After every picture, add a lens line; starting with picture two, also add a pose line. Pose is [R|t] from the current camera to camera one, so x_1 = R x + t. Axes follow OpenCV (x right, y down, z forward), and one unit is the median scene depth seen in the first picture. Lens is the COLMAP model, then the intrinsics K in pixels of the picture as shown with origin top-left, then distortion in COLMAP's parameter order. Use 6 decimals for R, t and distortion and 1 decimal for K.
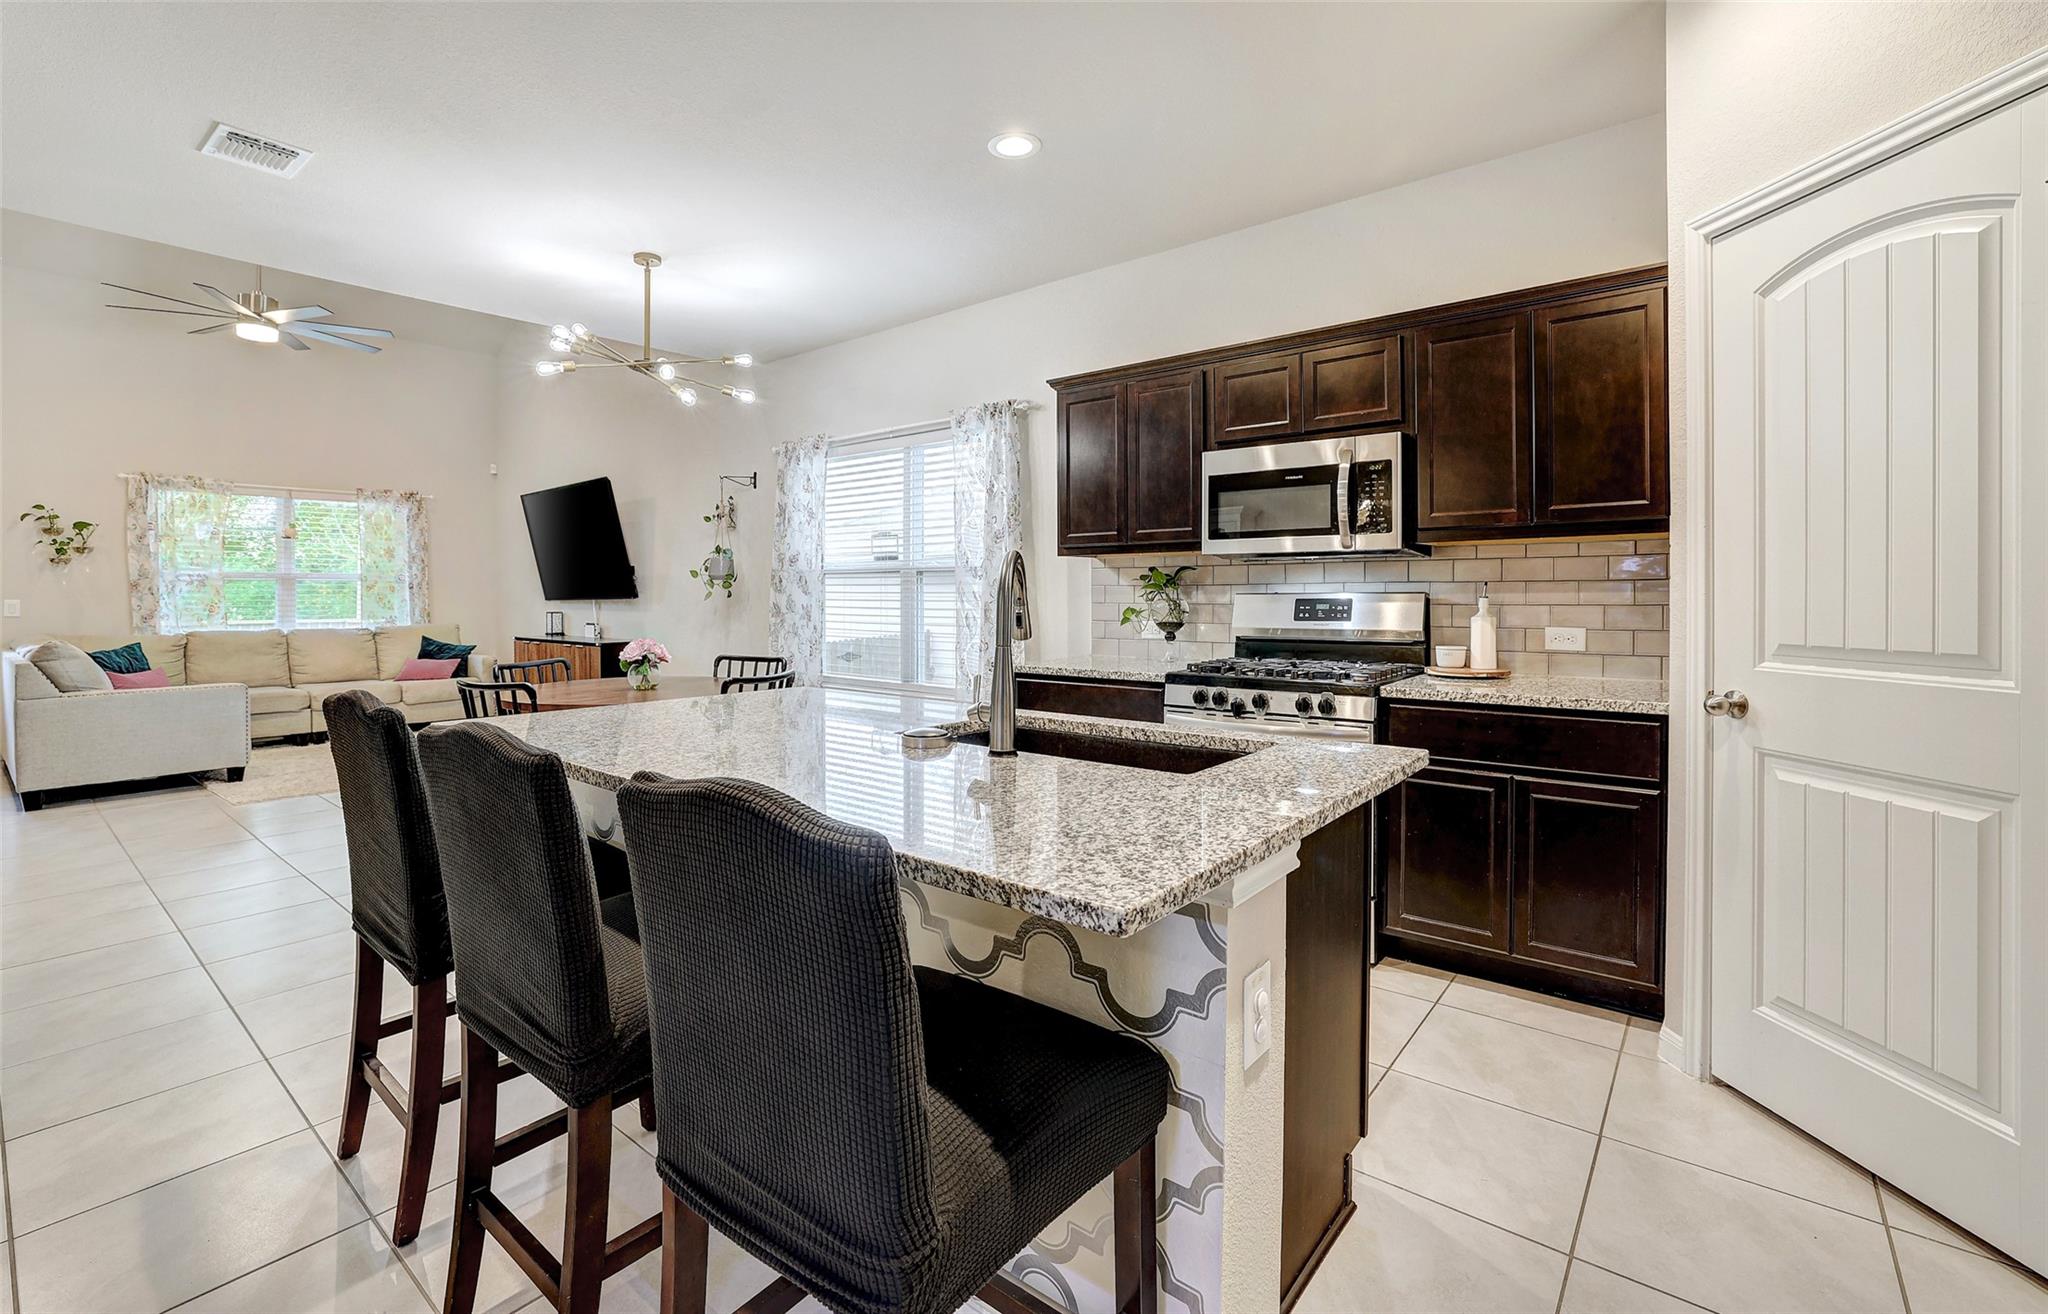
lens RADIAL K [[881.4, 0, 965.3], [0, 881.4, 591.8], [0, 0, 1]] dist [-0.001913, 0.005974]
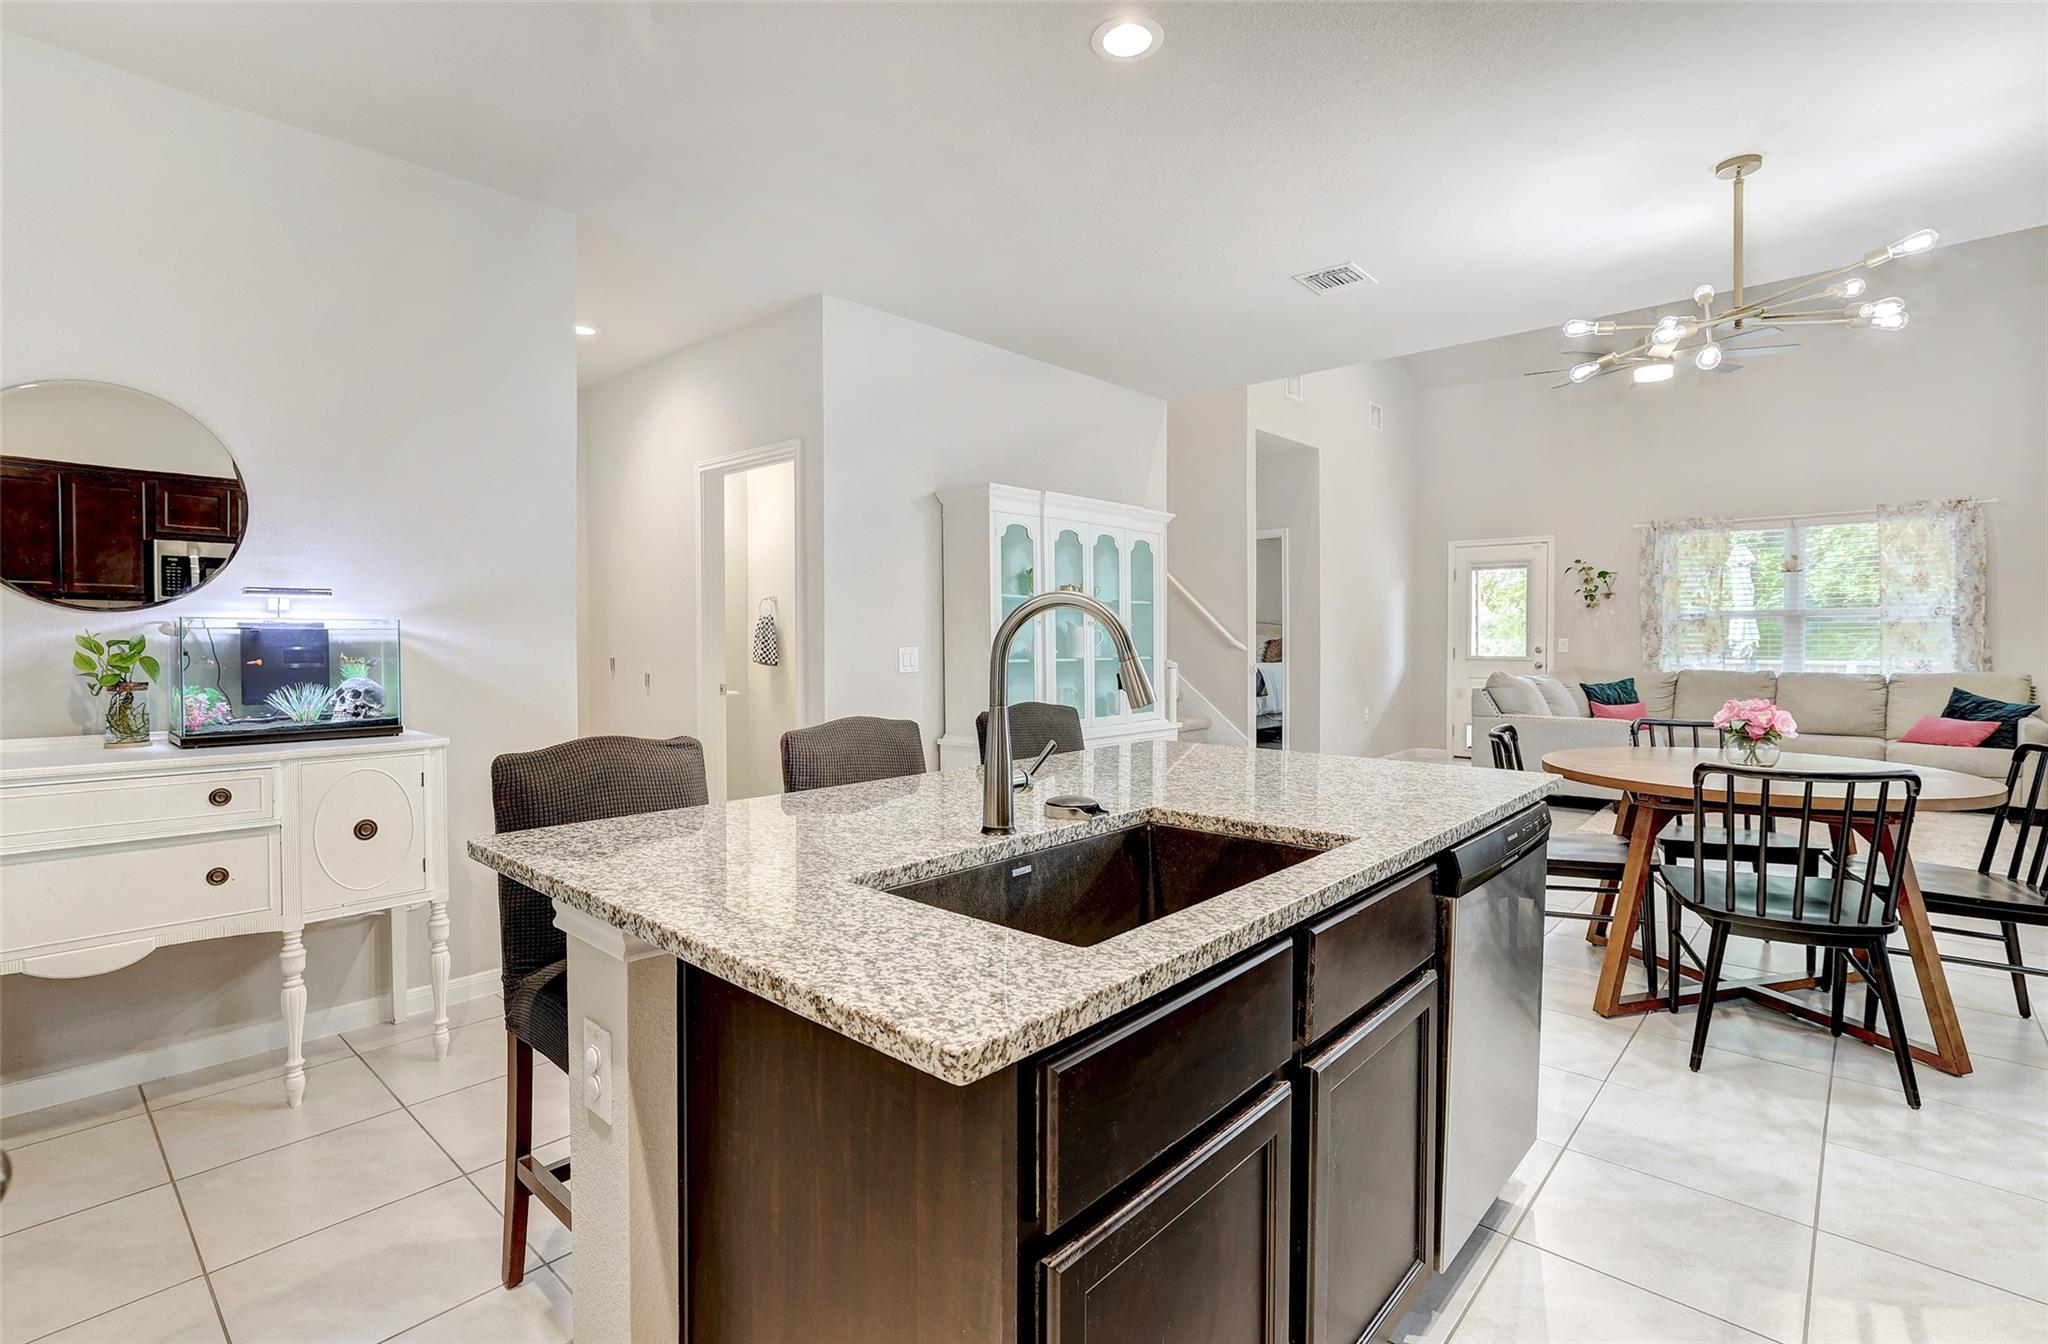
lens RADIAL K [[960.9, 0, 1014.6], [0, 960.9, 646.7], [0, 0, 1]] dist [0.005088, 0.001036]
pose [[-0.023883, 0.010777, -0.999657, 0.332115], [0.003084, 0.999938, 0.010707, 0.004608], [0.999710, -0.002827, -0.023915, 0.307659]]
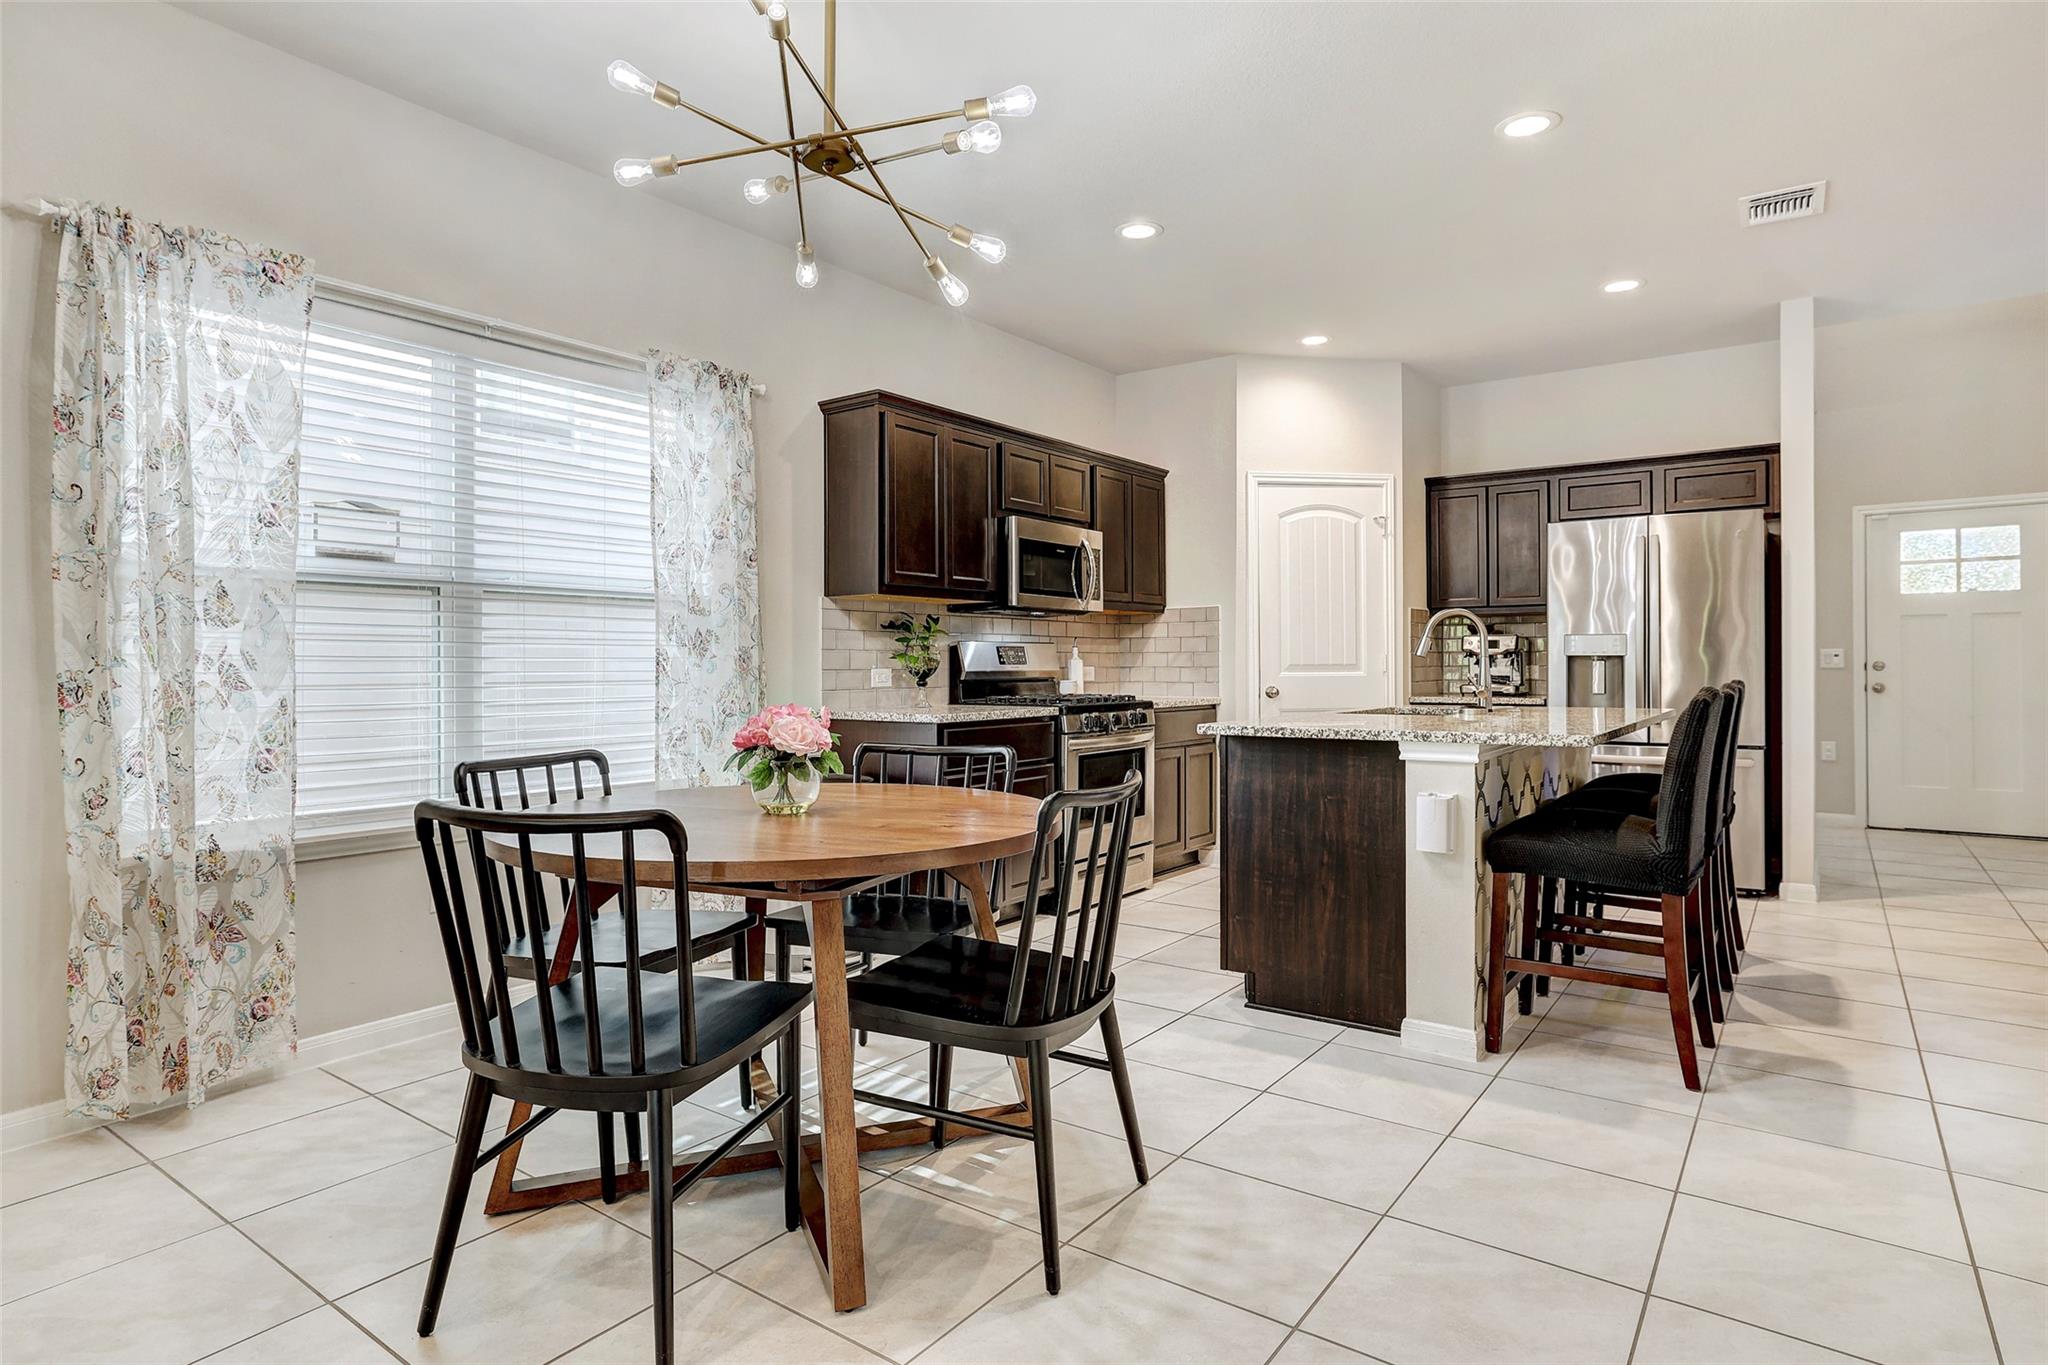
lens RADIAL K [[1114.4, 0, 1056.6], [0, 1114.4, 677.5], [0, 0, 1]] dist [0.012880, -0.003758]
pose [[-0.088177, -0.004753, 0.996093, -0.720931], [0.006087, 0.999967, 0.005311, 0.026252], [-0.996086, 0.006531, -0.088145, 0.661939]]
